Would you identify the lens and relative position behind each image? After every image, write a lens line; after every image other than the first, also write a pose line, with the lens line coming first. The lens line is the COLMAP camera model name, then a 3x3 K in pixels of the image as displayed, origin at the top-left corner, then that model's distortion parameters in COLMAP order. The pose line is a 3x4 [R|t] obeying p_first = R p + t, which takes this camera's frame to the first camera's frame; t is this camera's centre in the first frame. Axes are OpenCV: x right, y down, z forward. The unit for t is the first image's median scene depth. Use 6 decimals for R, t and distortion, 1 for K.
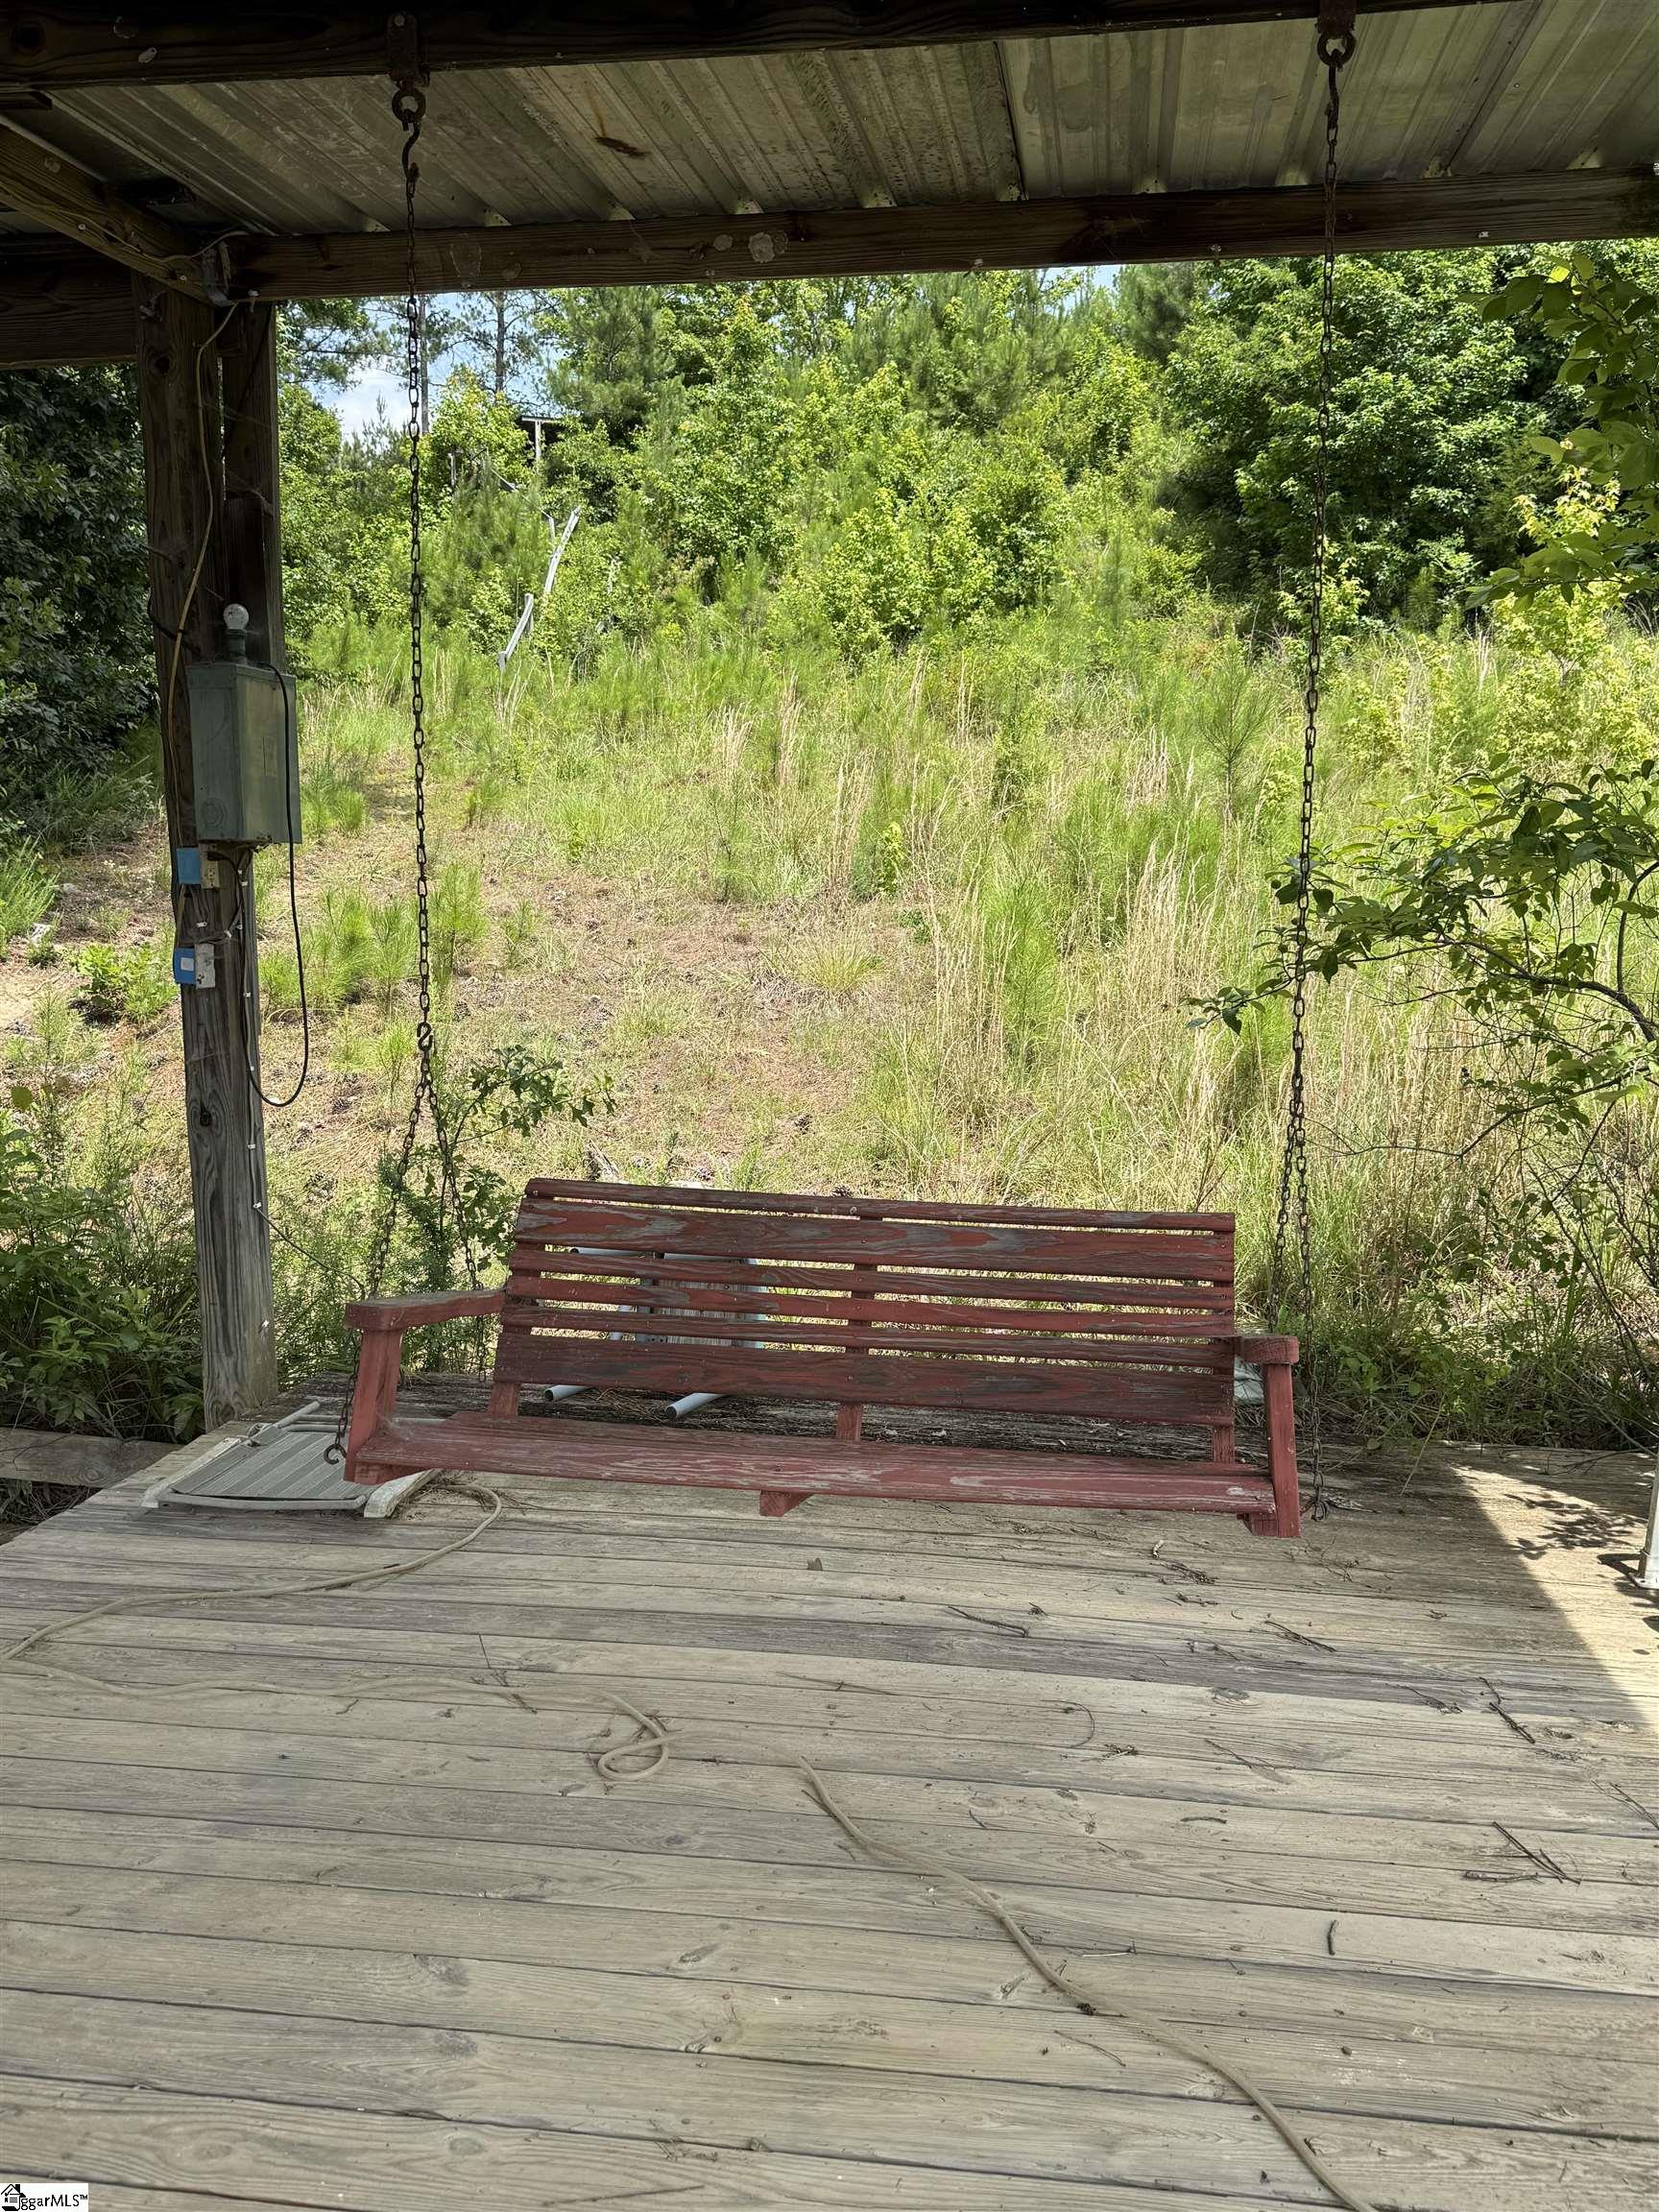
lens RADIAL K [[2049.9, 0, 829.5], [0, 2049.9, 1106.0], [0, 0, 1]] dist [0.116067, -0.002690]
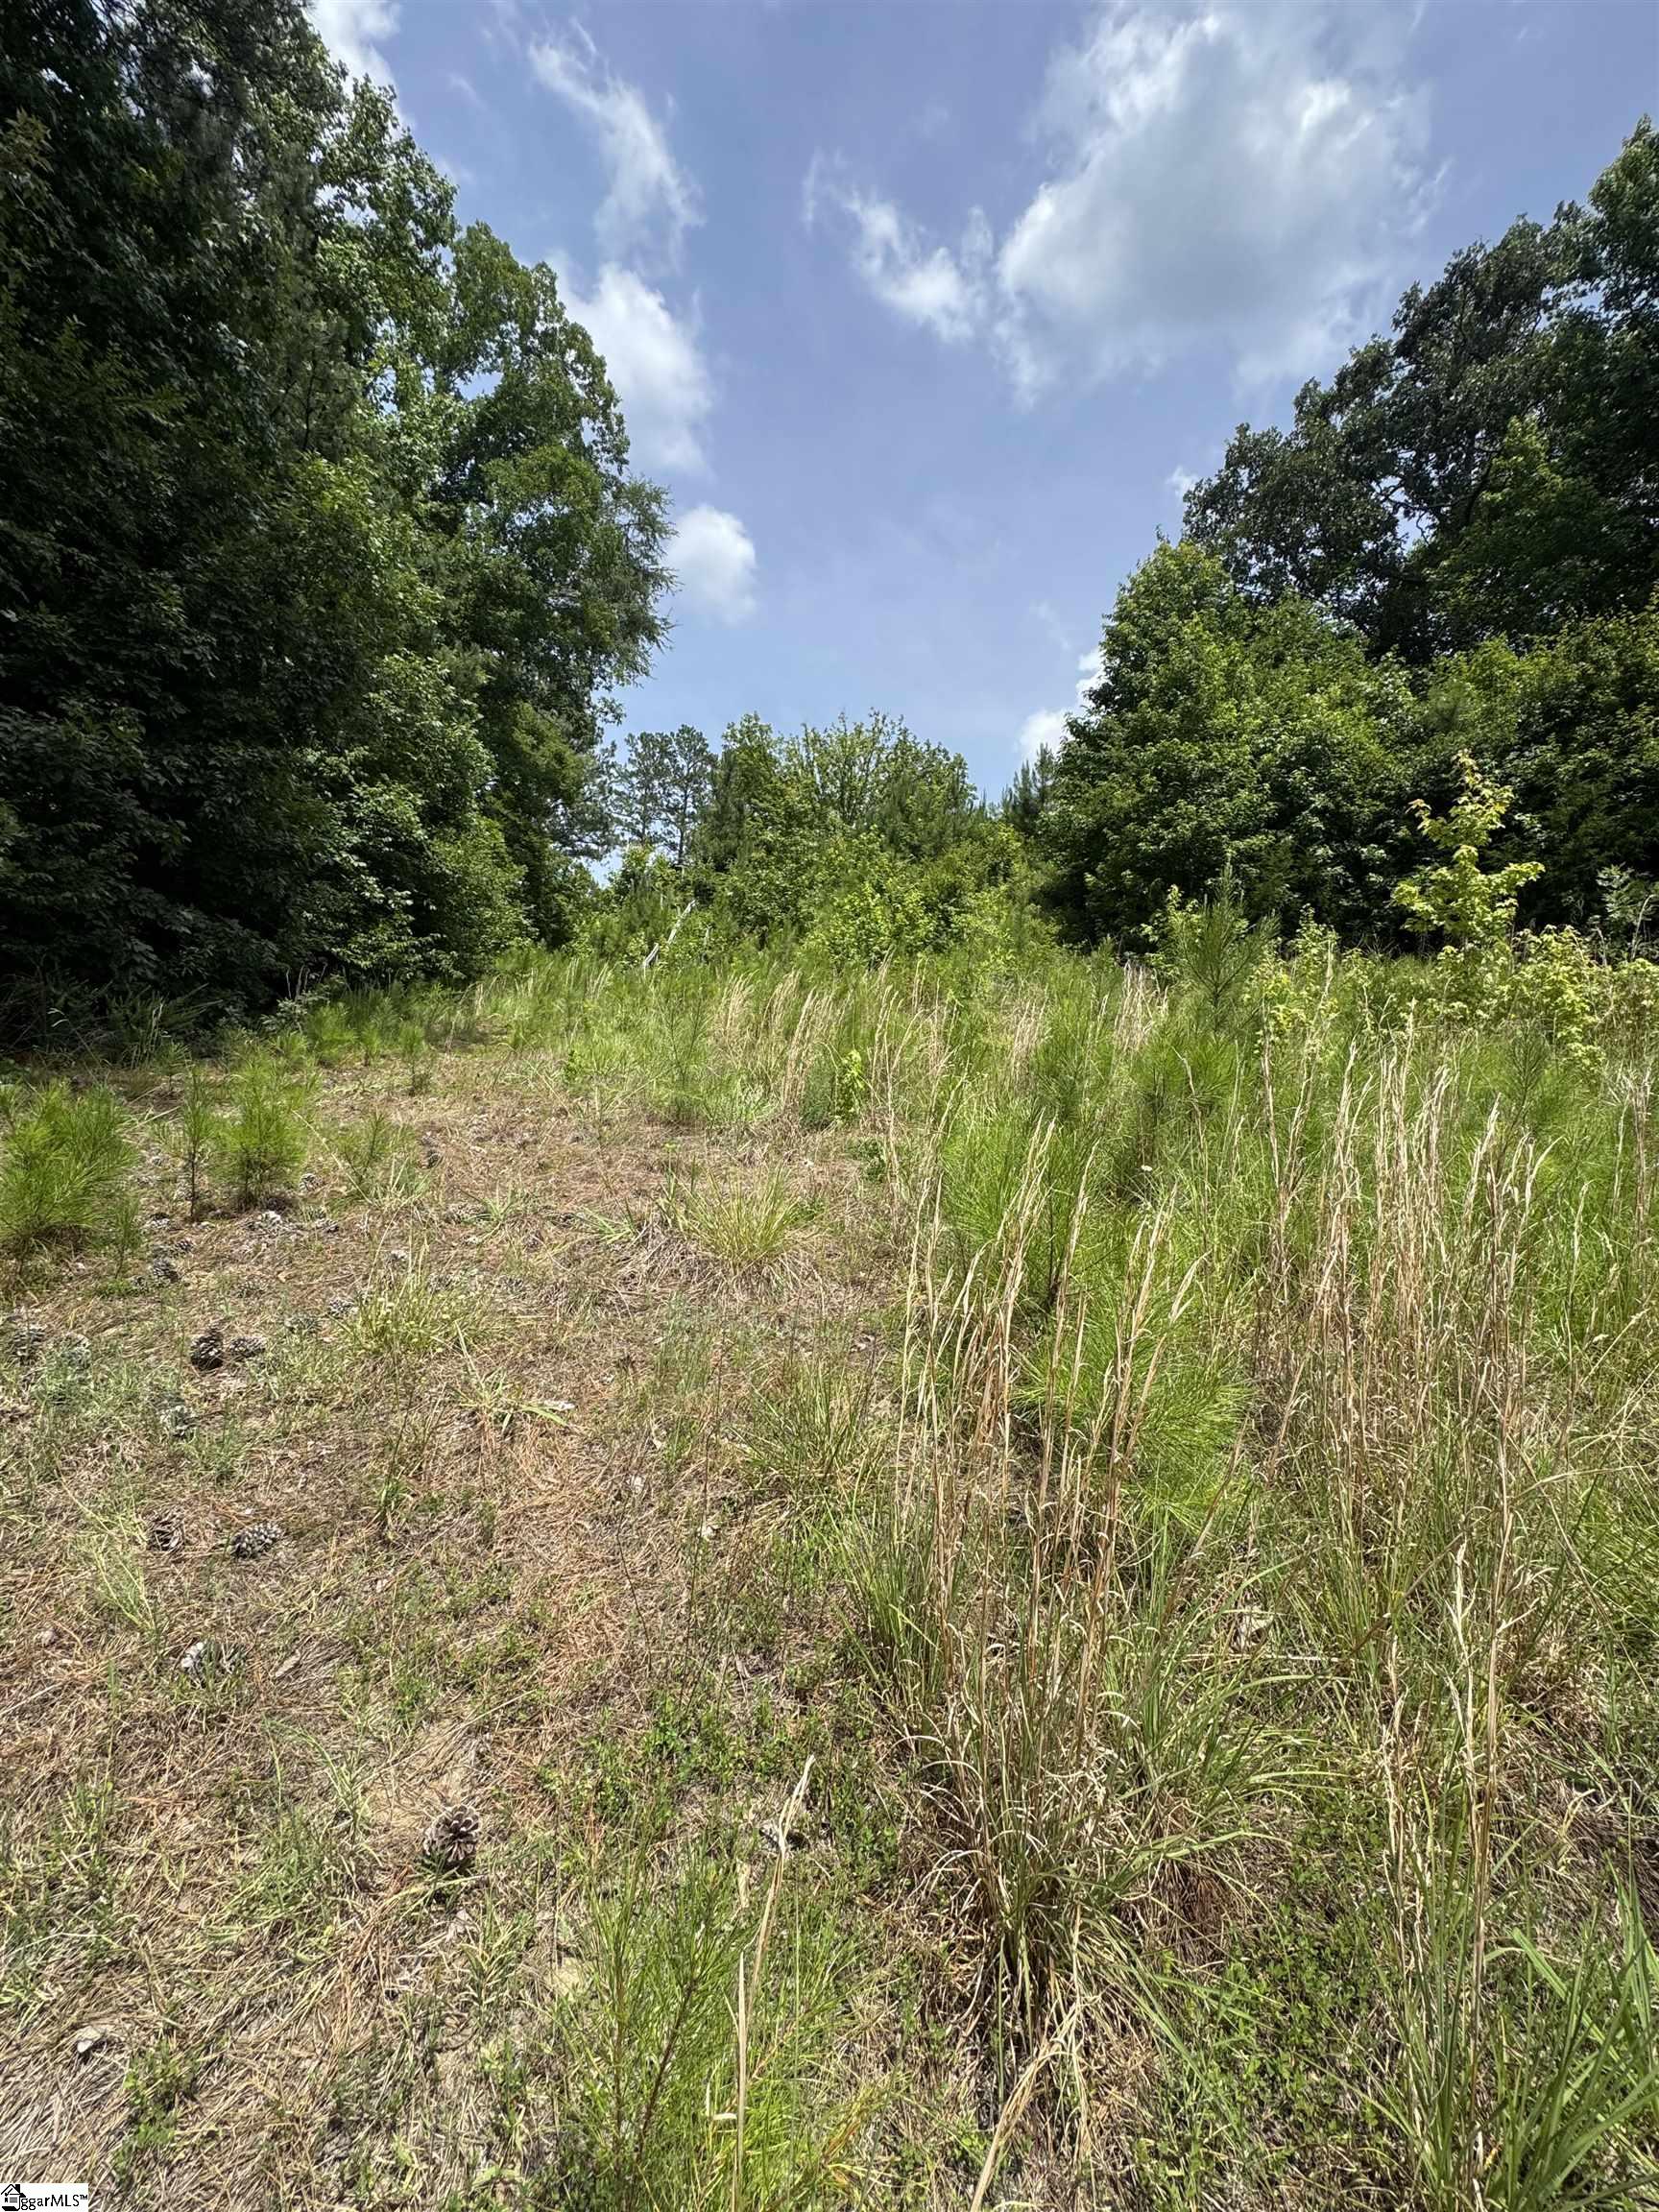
lens RADIAL K [[870.0, 0, 836.5], [0, 870.0, 1108.0], [0, 0, 1]] dist [-0.008598, 0.000513]
pose [[0.999226, 0.037932, -0.010381, 0.016671], [-0.038921, 0.991665, -0.122820, -0.034554], [0.005635, 0.123129, 0.992375, 0.344085]]
